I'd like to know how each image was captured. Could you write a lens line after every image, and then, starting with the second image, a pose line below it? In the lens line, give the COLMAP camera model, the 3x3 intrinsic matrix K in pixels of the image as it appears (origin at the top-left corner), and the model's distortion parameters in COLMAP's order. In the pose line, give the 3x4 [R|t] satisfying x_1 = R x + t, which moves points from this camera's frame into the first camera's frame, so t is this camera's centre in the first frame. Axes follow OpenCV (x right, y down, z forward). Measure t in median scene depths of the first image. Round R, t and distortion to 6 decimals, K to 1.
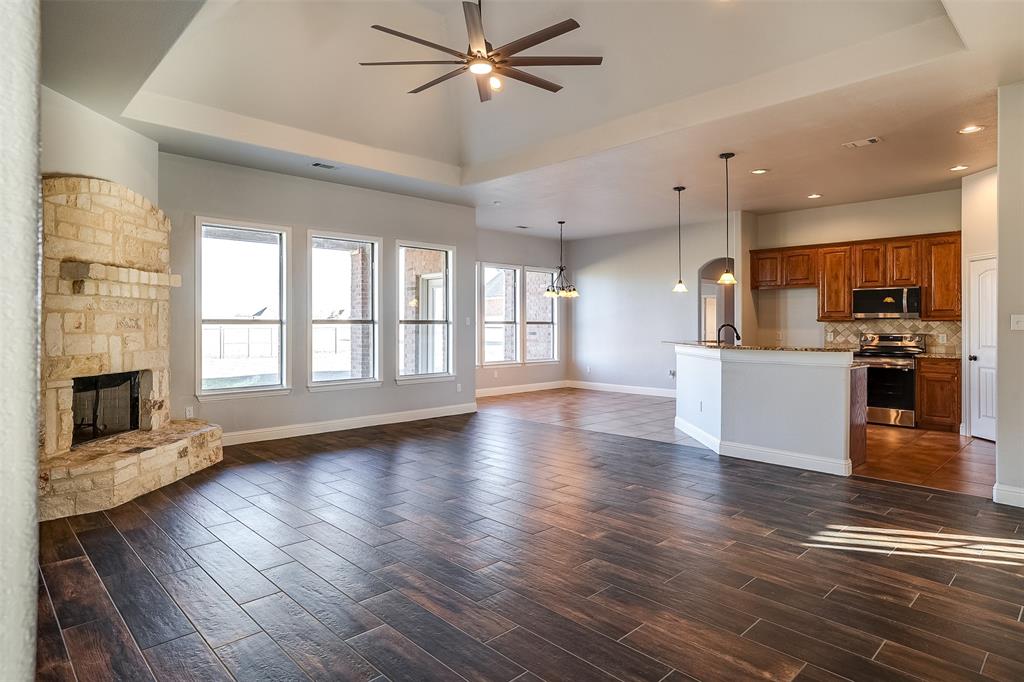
lens RADIAL K [[577.2, 0, 495.5], [0, 577.2, 323.9], [0, 0, 1]] dist [-0.002561, 0.004655]
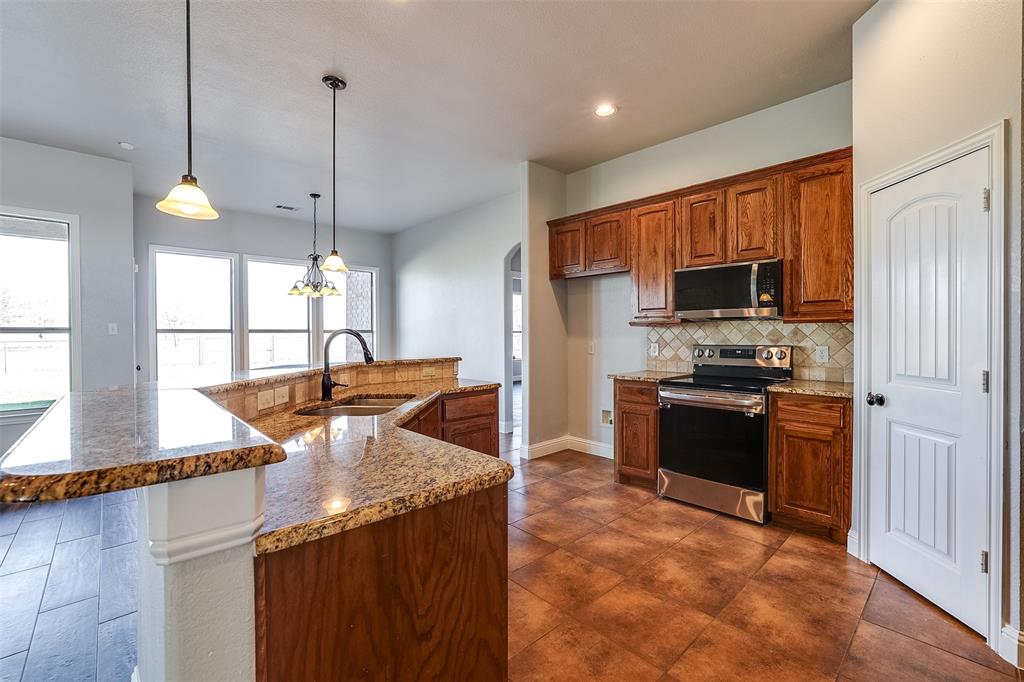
lens RADIAL K [[439.8, 0, 507.4], [0, 439.8, 337.9], [0, 0, 1]] dist [-0.031740, 0.007427]
pose [[0.999975, -0.007006, -0.001095, 0.467674], [0.007022, 0.999863, 0.014959, 0.001371], [0.000990, -0.014966, 0.999888, 0.575782]]
